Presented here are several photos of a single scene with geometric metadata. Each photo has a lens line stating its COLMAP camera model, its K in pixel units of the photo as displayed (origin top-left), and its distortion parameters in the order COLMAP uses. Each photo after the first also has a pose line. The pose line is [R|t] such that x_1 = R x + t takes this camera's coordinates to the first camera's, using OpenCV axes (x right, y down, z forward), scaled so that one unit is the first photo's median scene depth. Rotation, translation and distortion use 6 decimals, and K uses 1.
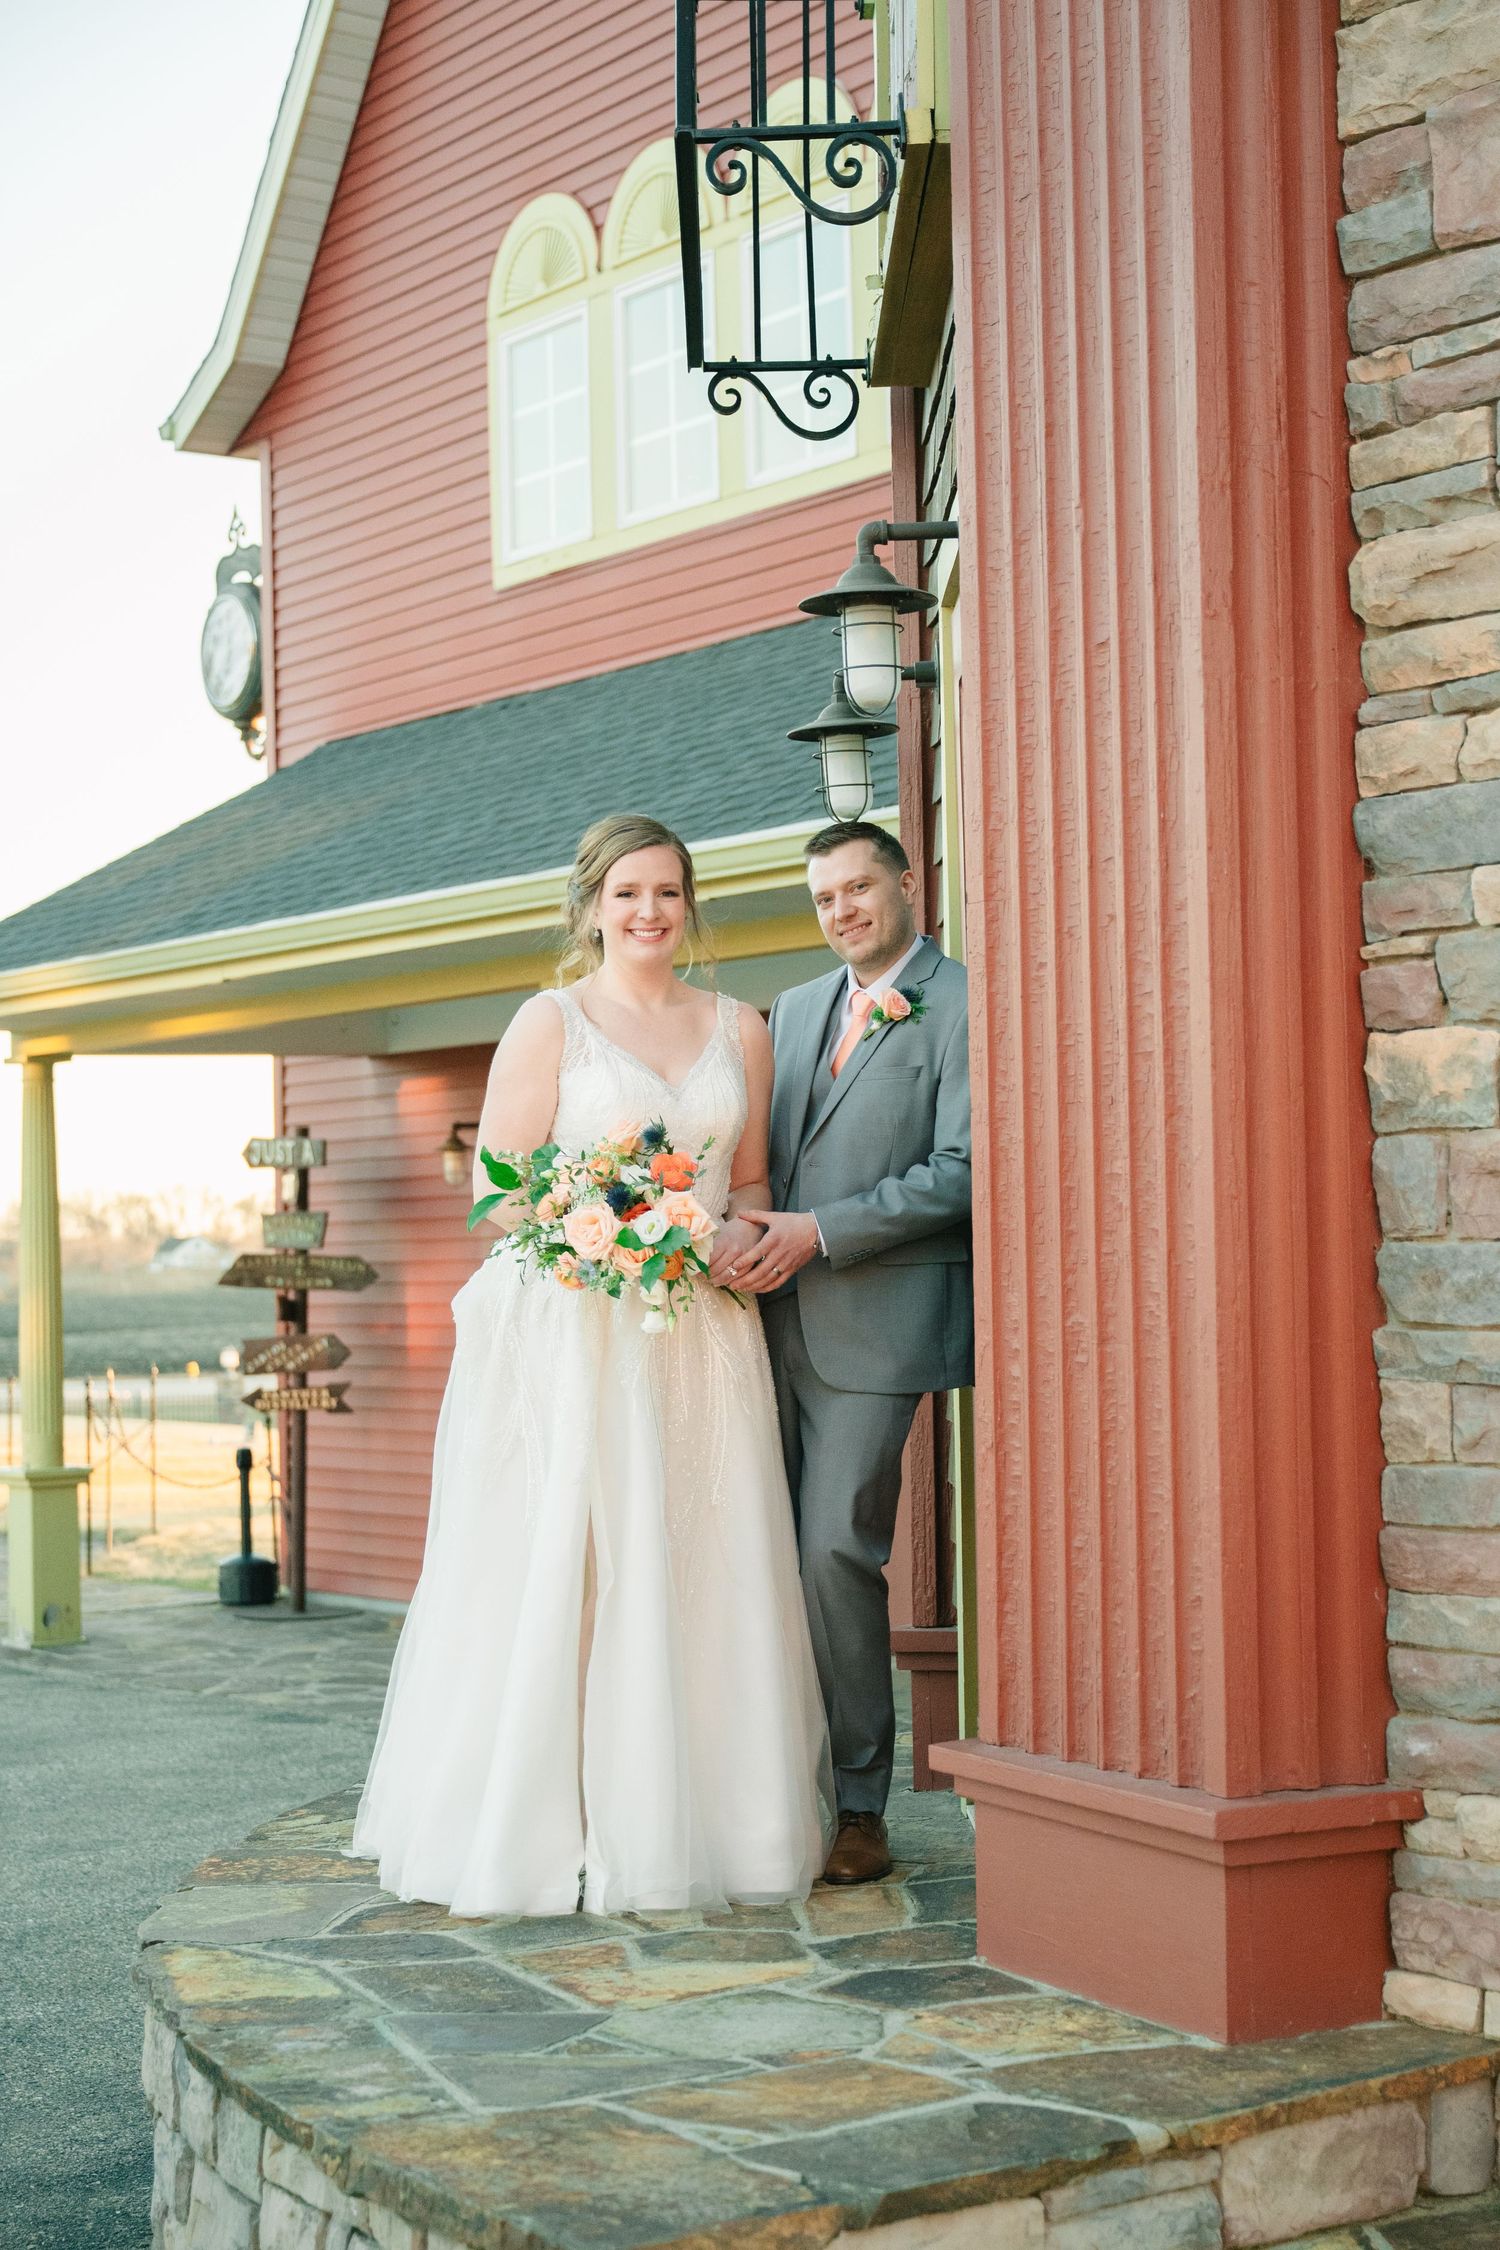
lens RADIAL K [[3541.2, 0, 750.0], [0, 3541.2, 1125.0], [0, 0, 1]] dist [-0.008685, -0.026700]
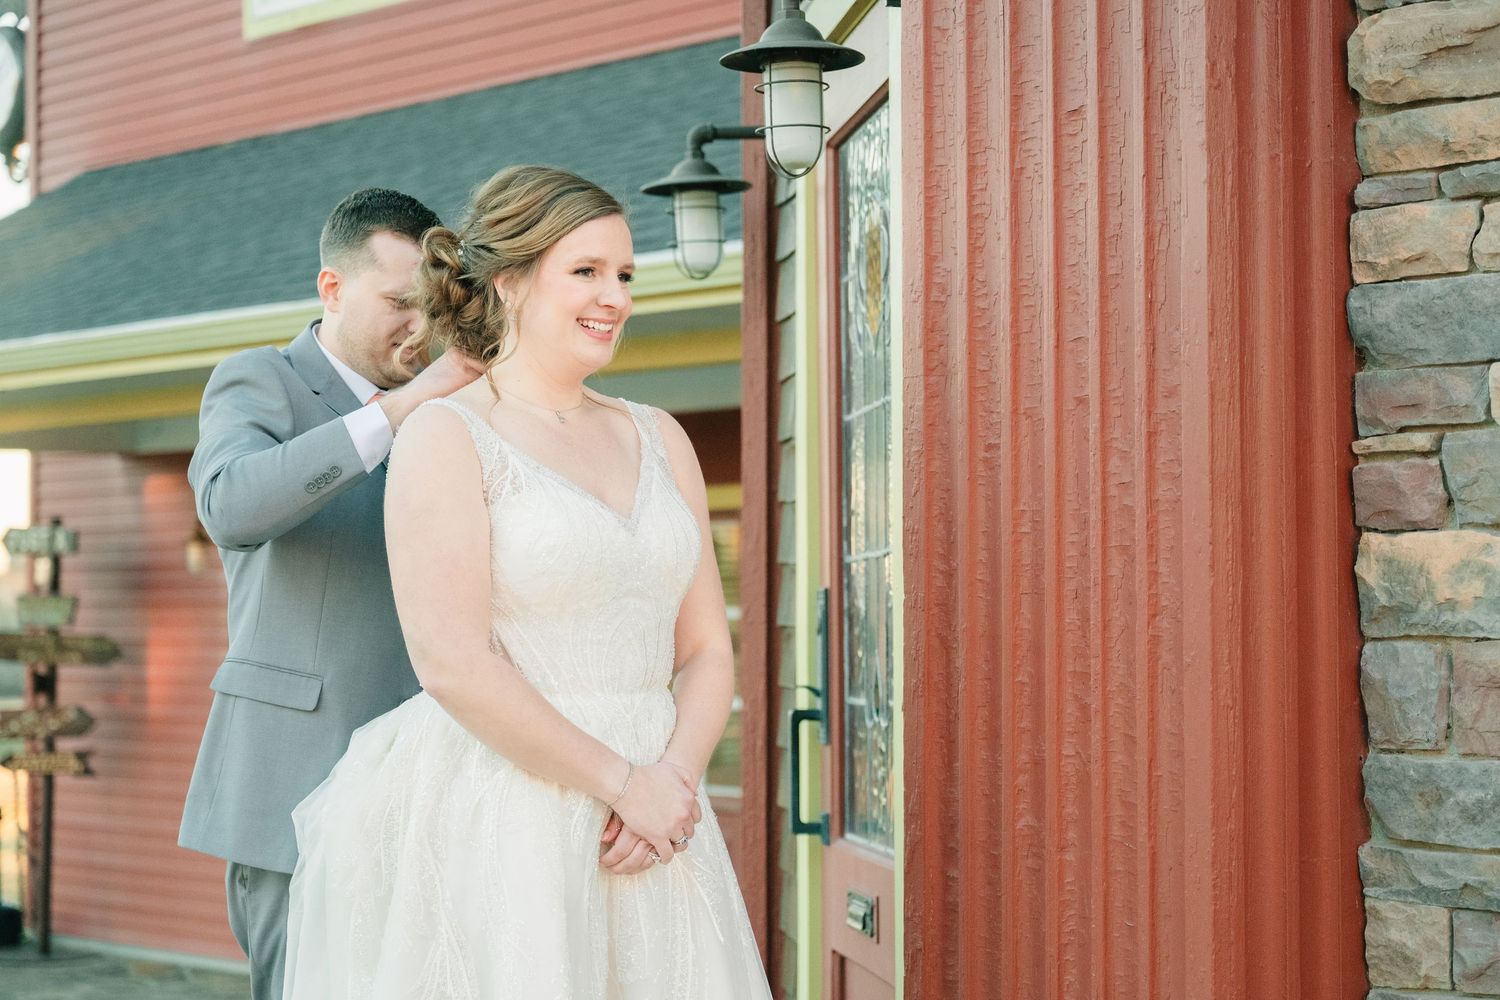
lens RADIAL K [[2922.3, 0, 750.0], [0, 2922.3, 500.0], [0, 0, 1]] dist [0.060165, -0.393052]
pose [[0.992442, 0.021858, 0.120751, -0.081945], [-0.021766, 0.999761, -0.002086, -0.029220], [-0.120767, -0.000557, 0.992681, 0.240111]]
